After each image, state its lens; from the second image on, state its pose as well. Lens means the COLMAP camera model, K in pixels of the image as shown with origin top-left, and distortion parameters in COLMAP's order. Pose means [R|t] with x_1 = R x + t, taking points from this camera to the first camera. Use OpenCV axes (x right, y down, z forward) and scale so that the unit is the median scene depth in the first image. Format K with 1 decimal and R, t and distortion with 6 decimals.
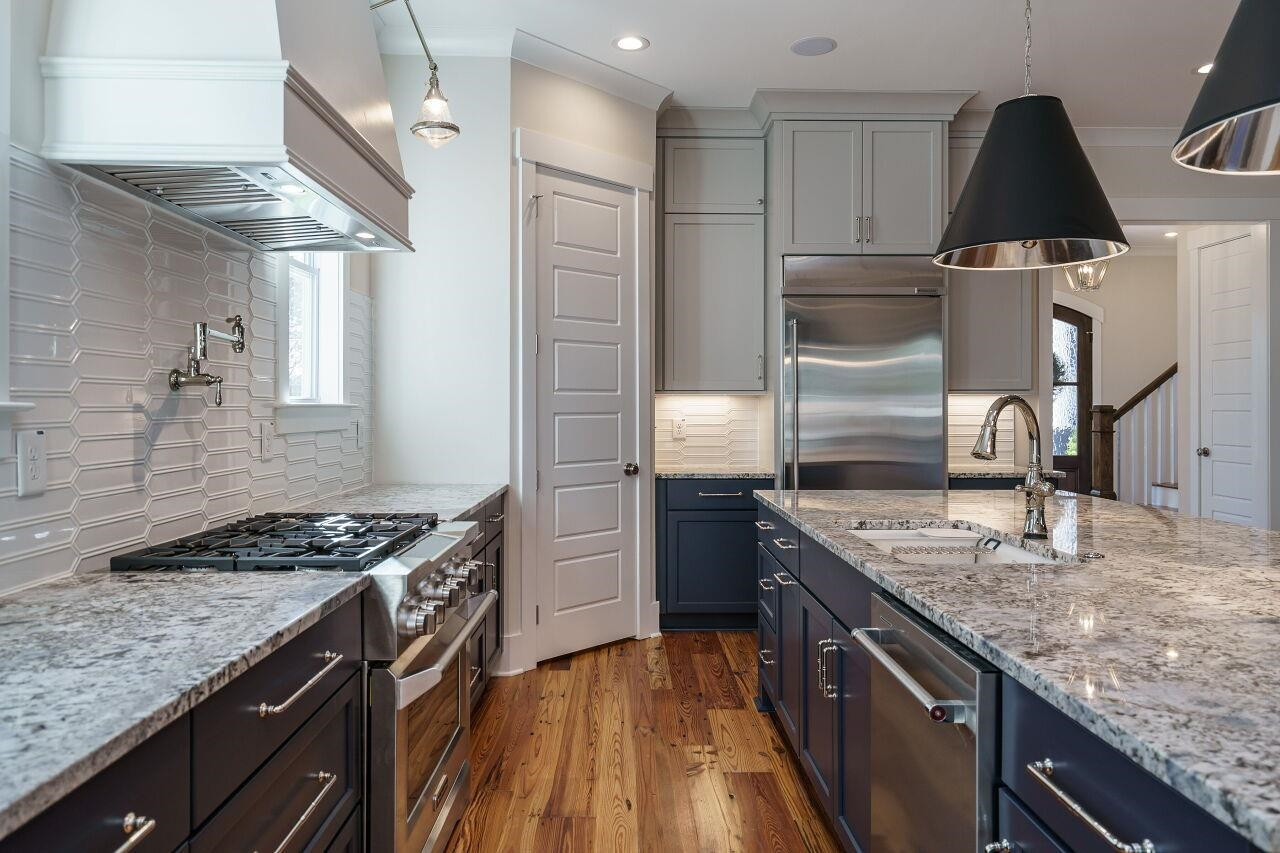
lens RADIAL K [[868.9, 0, 644.5], [0, 868.9, 416.2], [0, 0, 1]] dist [0.008249, 0.001986]
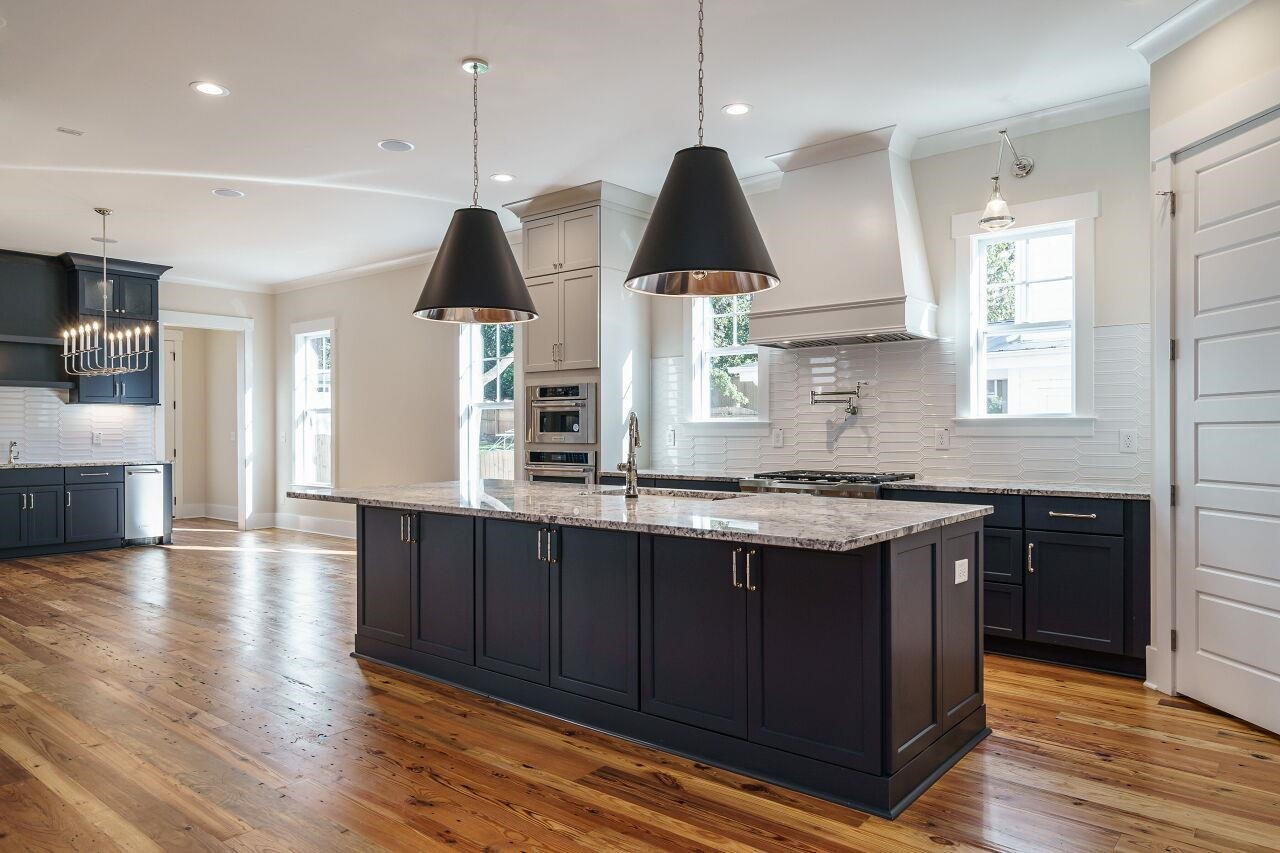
lens RADIAL K [[835.5, 0, 638.8], [0, 835.5, 431.4], [0, 0, 1]] dist [0.010465, 0.000560]
pose [[-0.640675, 0.002825, -0.767807, 0.919261], [-0.005294, 0.999953, 0.008096, 0.001237], [0.767794, 0.009252, -0.640630, 1.115858]]
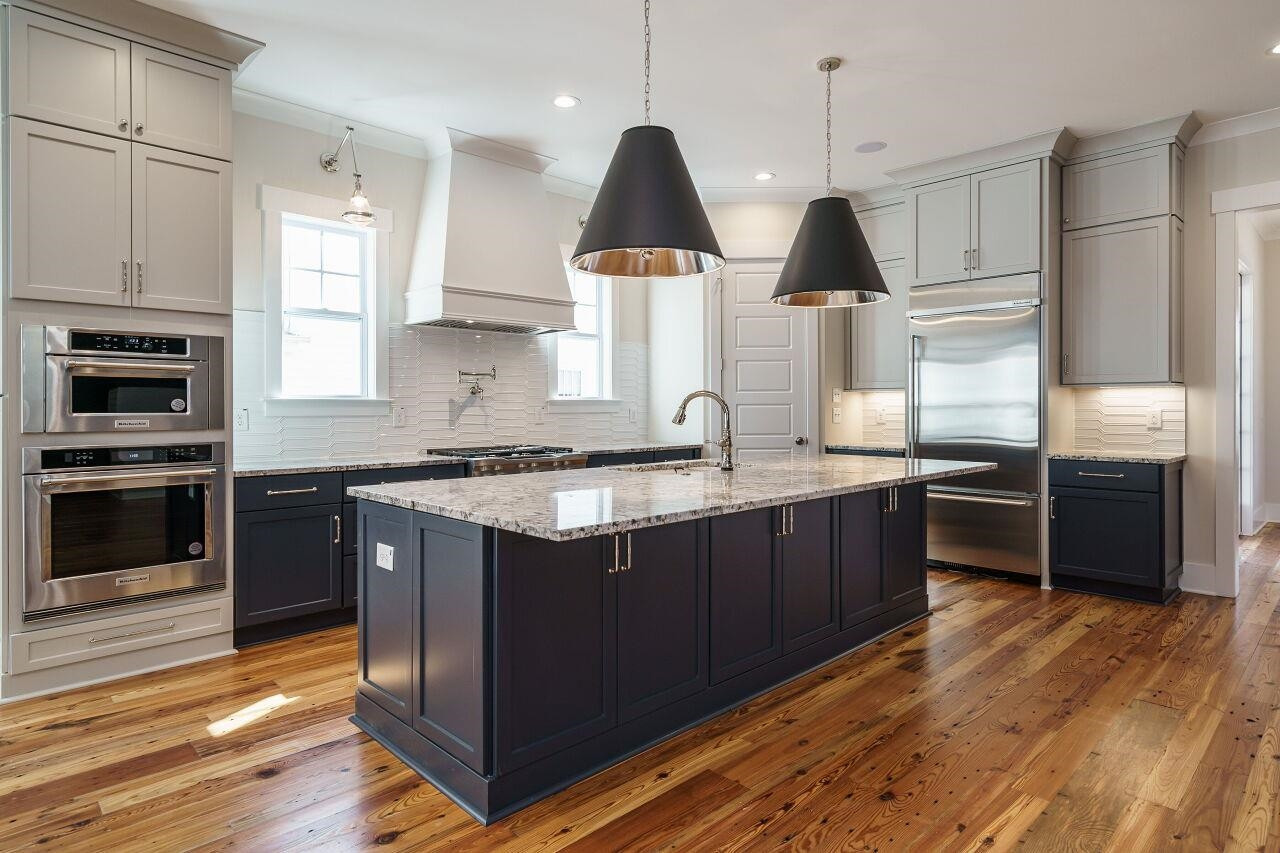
lens RADIAL K [[698.2, 0, 640.7], [0, 698.2, 413.8], [0, 0, 1]] dist [-0.001272, -0.000351]
pose [[0.683942, 0.005229, -0.729518, 0.761658], [-0.004971, 0.999985, 0.002506, 0.012426], [0.729520, 0.001913, 0.683957, -0.059171]]
